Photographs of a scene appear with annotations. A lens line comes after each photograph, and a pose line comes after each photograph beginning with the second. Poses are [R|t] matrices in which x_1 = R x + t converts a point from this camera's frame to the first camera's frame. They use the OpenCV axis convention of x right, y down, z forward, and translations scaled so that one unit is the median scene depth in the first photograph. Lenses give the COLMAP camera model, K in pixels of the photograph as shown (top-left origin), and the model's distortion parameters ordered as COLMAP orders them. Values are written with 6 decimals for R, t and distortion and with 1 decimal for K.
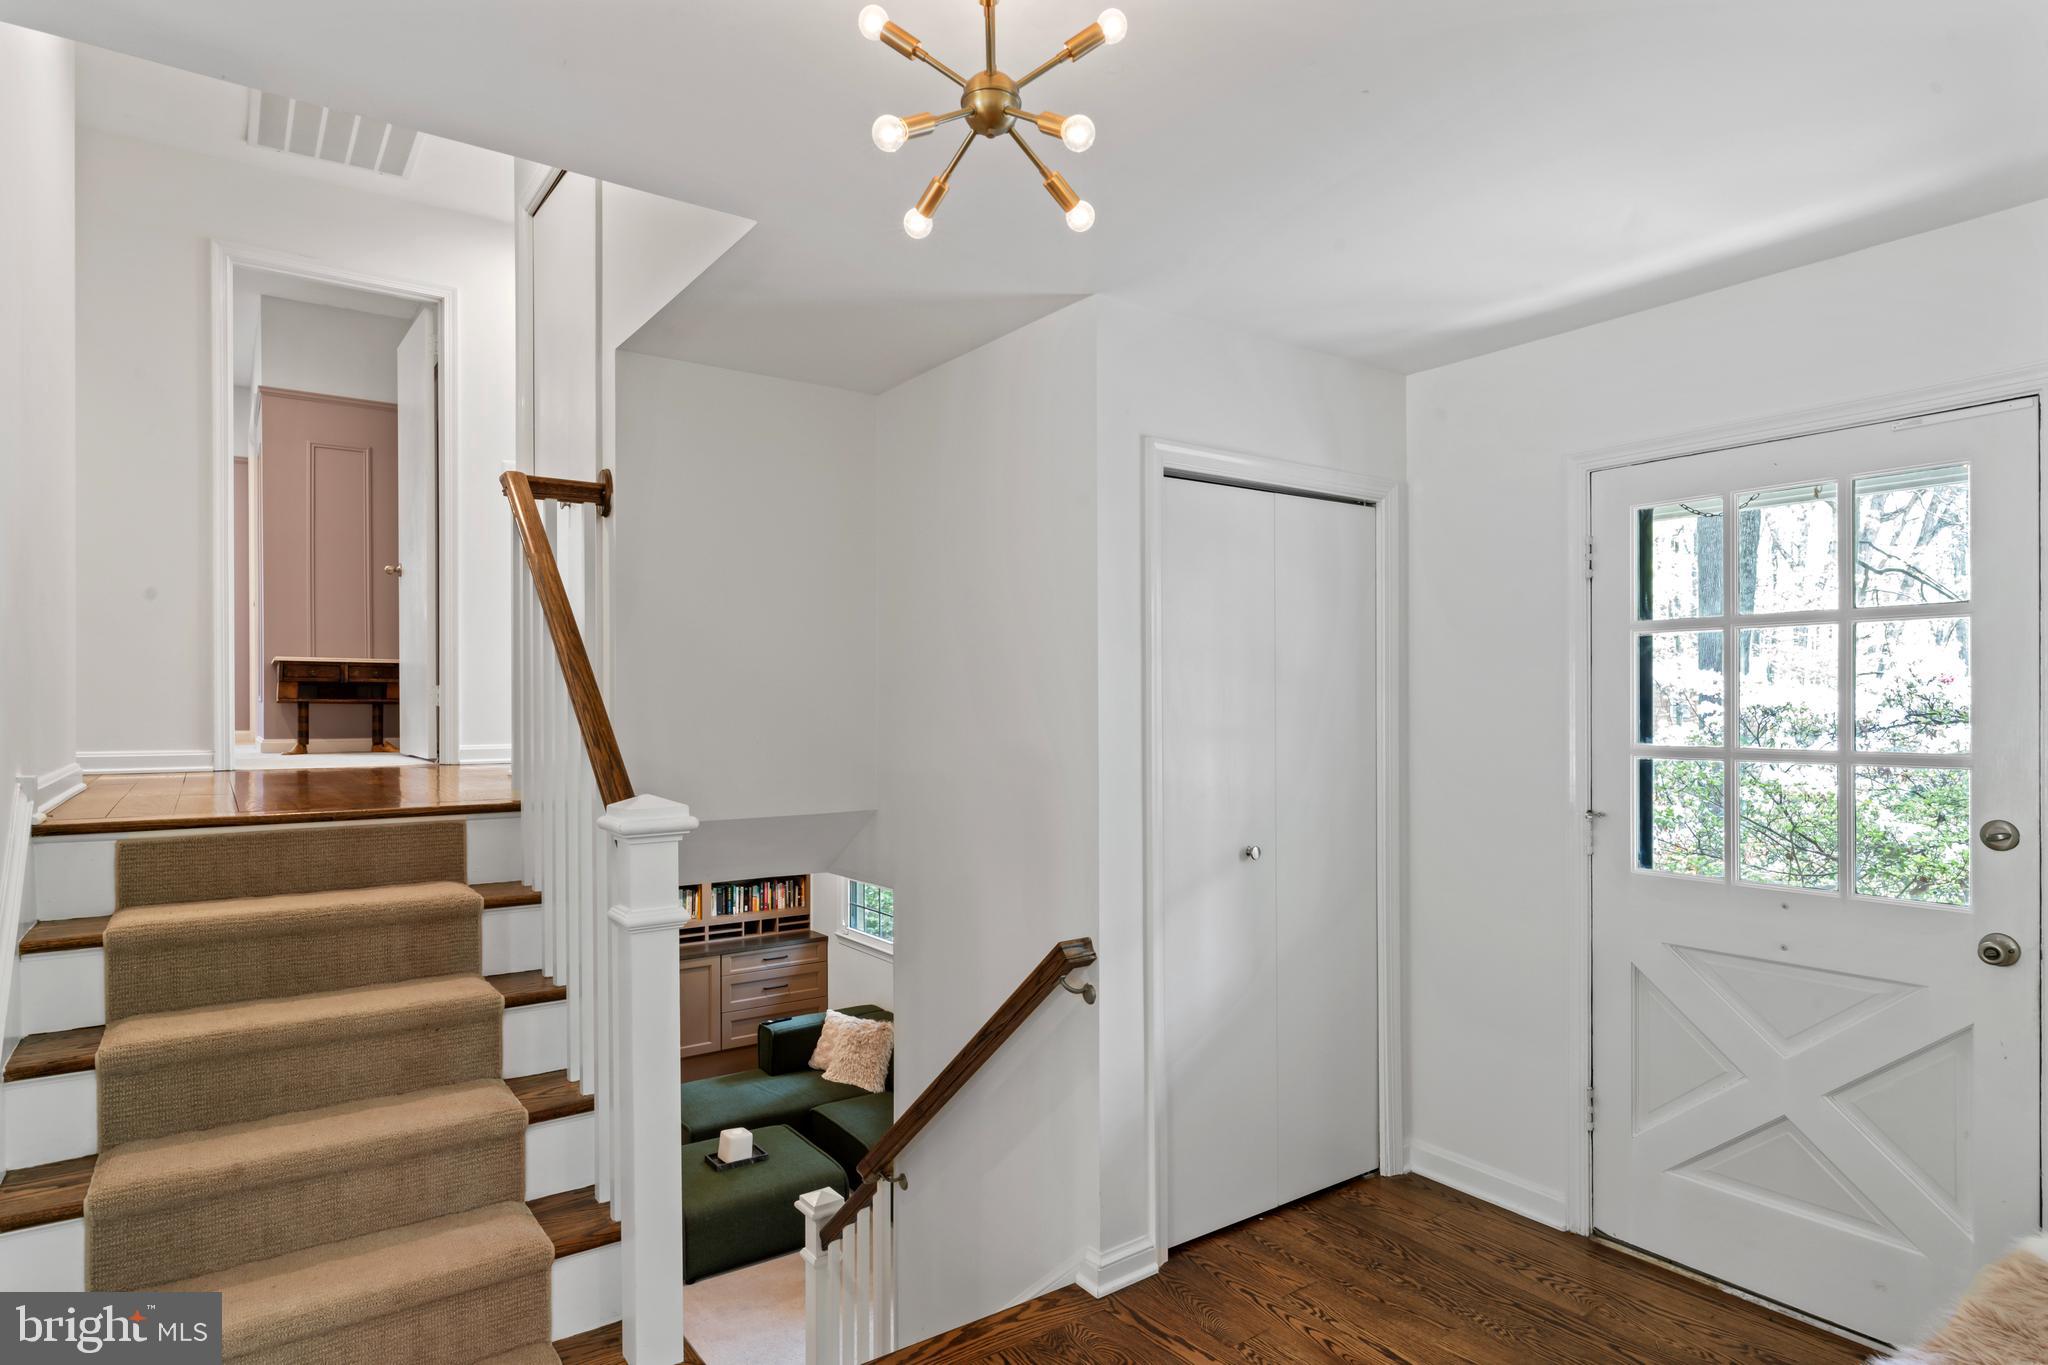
lens RADIAL K [[1139.9, 0, 1017.7], [0, 1139.9, 694.4], [0, 0, 1]] dist [0.002626, 0.000465]
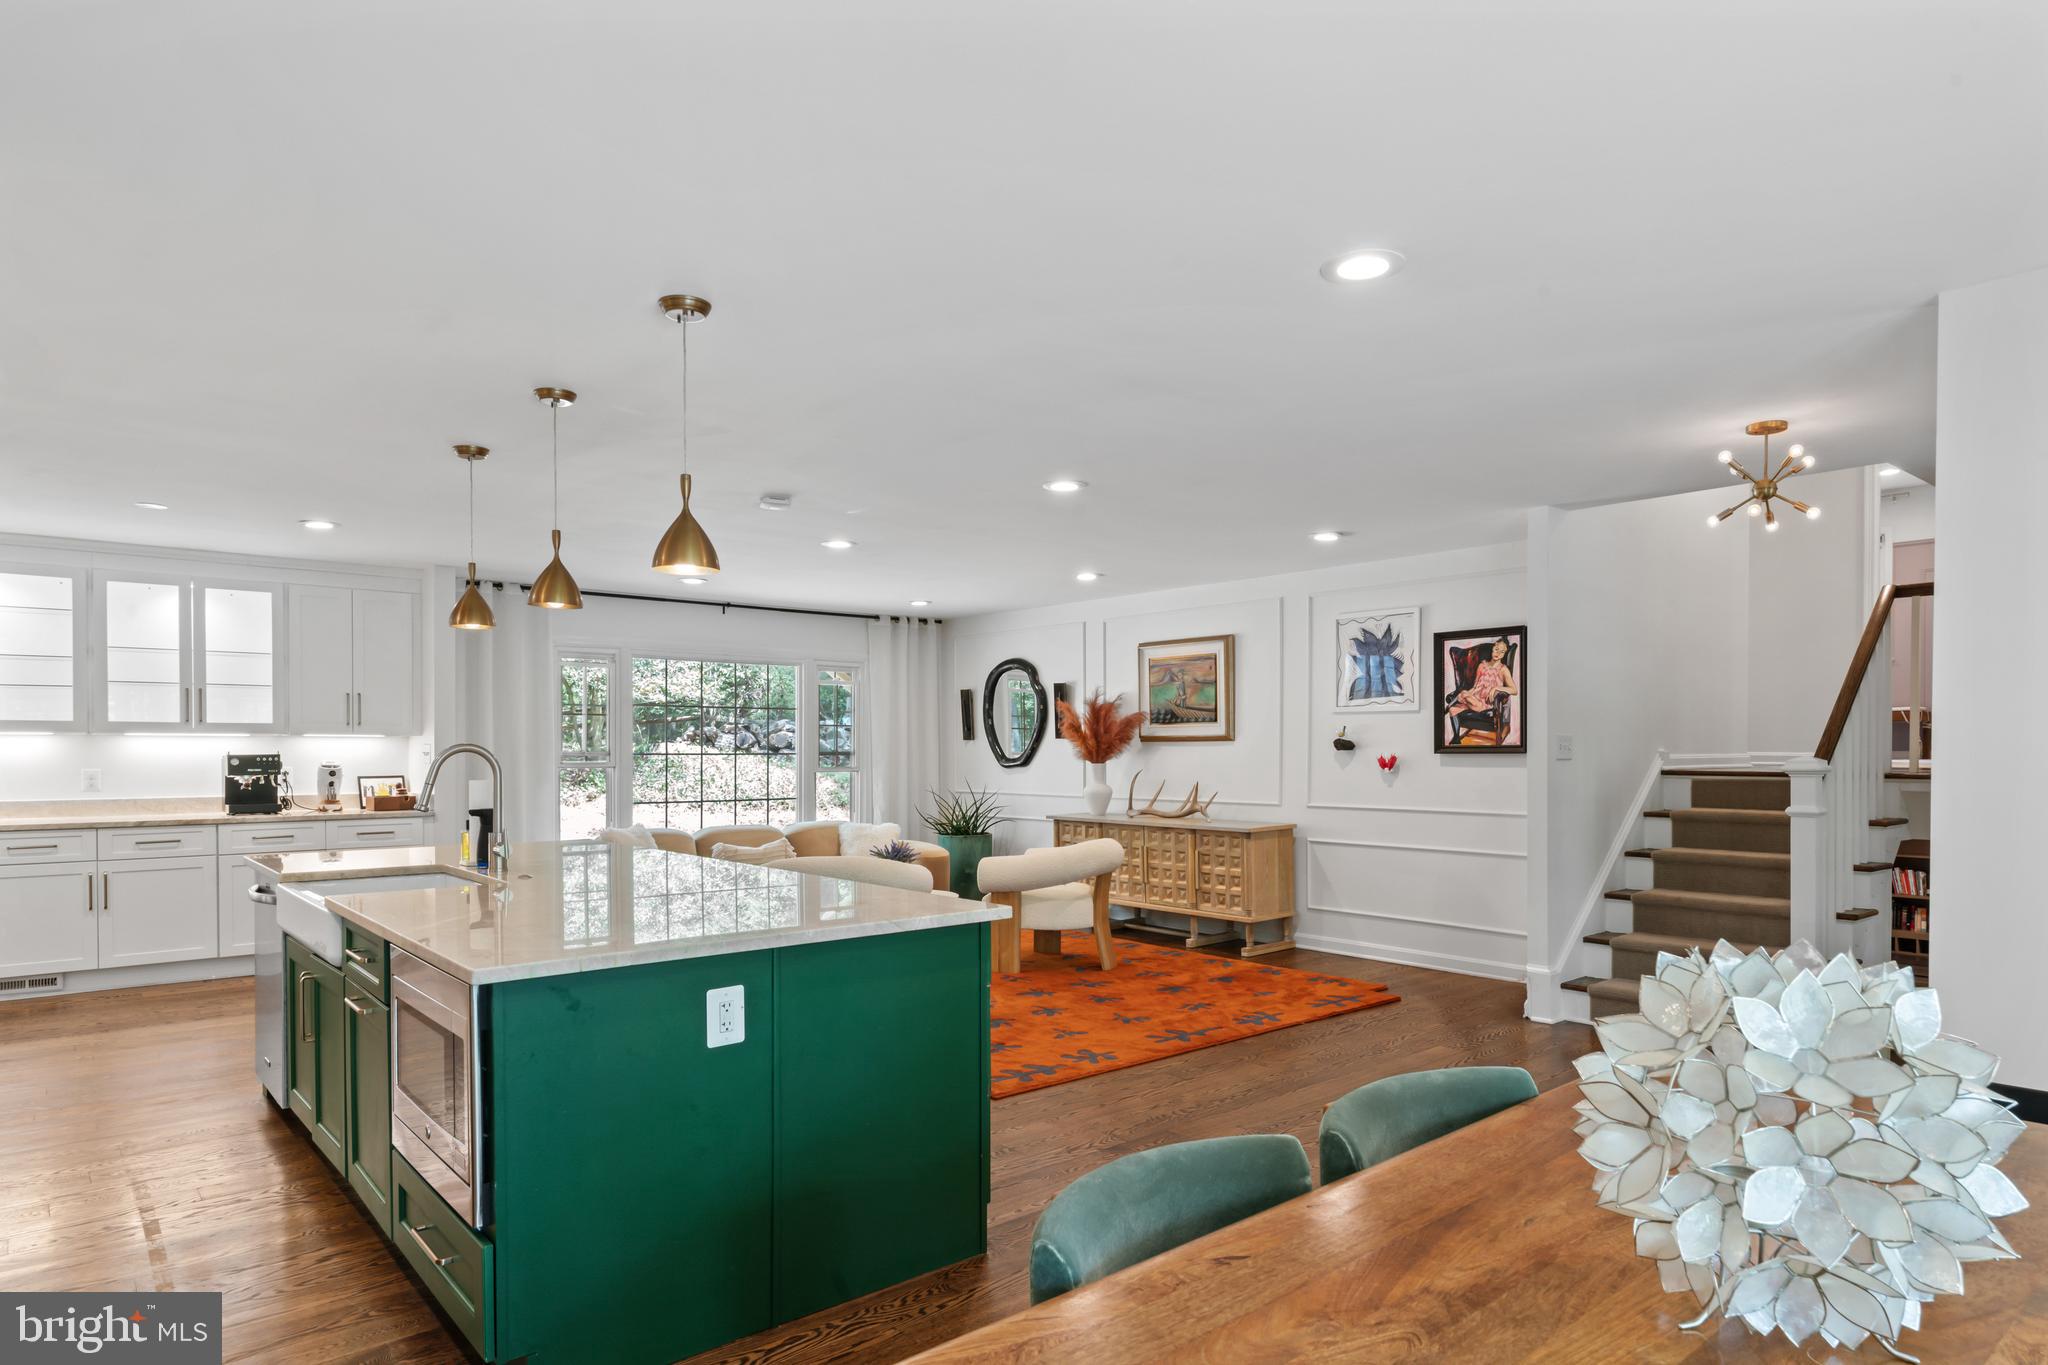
lens RADIAL K [[1194.1, 0, 1022.4], [0, 1194.1, 761.7], [0, 0, 1]] dist [0.002814, -0.002171]
pose [[0.079020, 0.012500, -0.996795, 1.419101], [0.007655, 0.999884, 0.013145, 0.044852], [0.996844, -0.008669, 0.078915, -0.517638]]
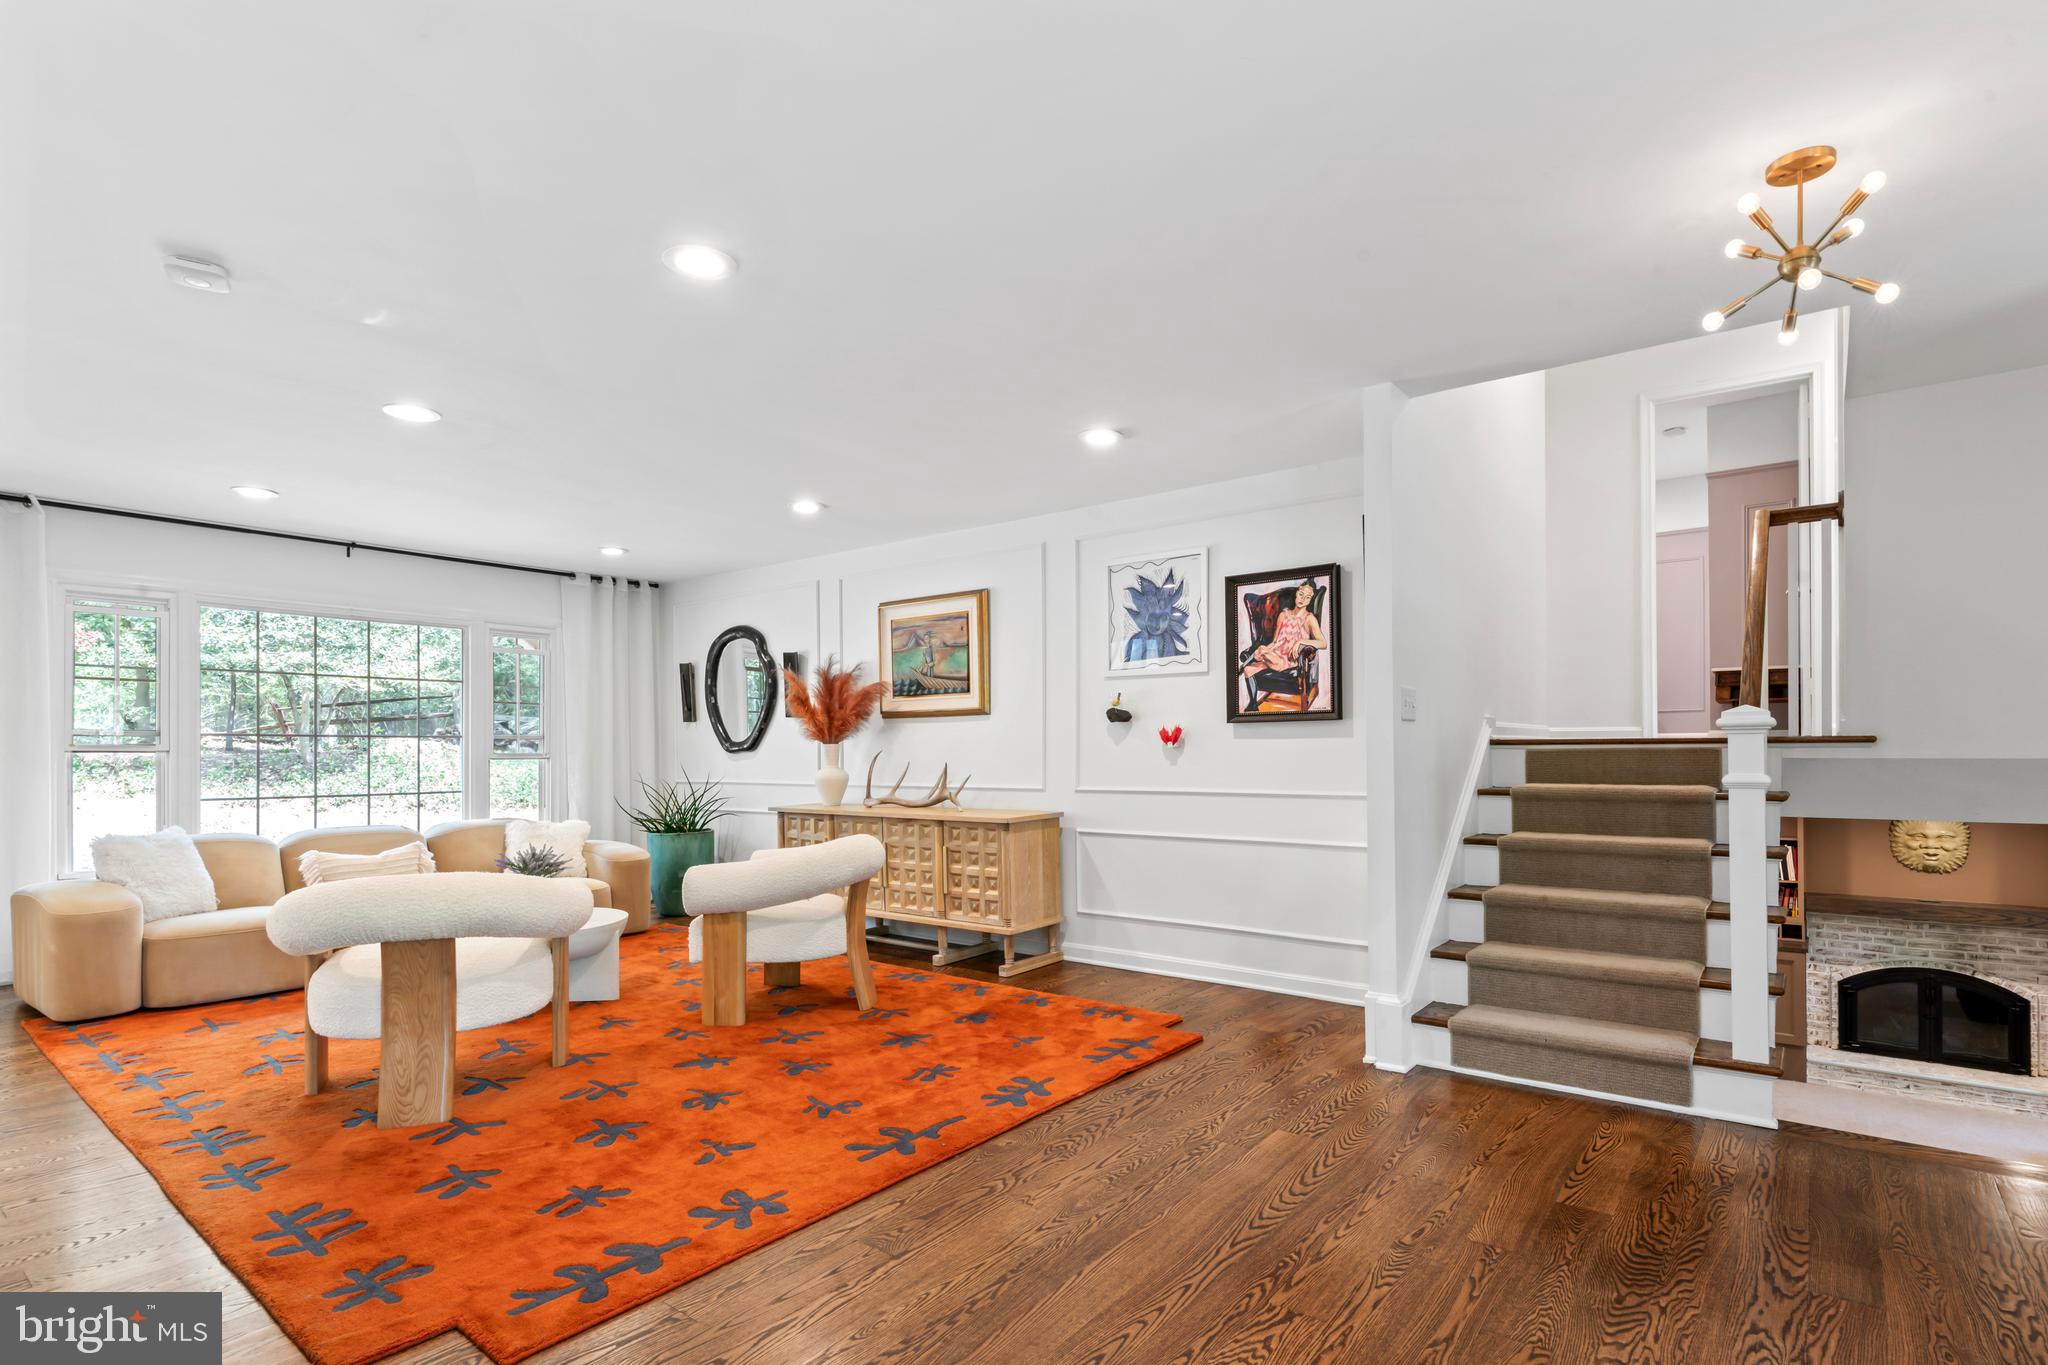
lens RADIAL K [[1013.7, 0, 1036.0], [0, 1013.7, 751.1], [0, 0, 1]] dist [0.000943, -0.000188]
pose [[0.285808, -0.000219, -0.958287, 0.586268], [0.012020, 0.999922, 0.003356, 0.105015], [0.958212, -0.012478, 0.285788, -0.279551]]
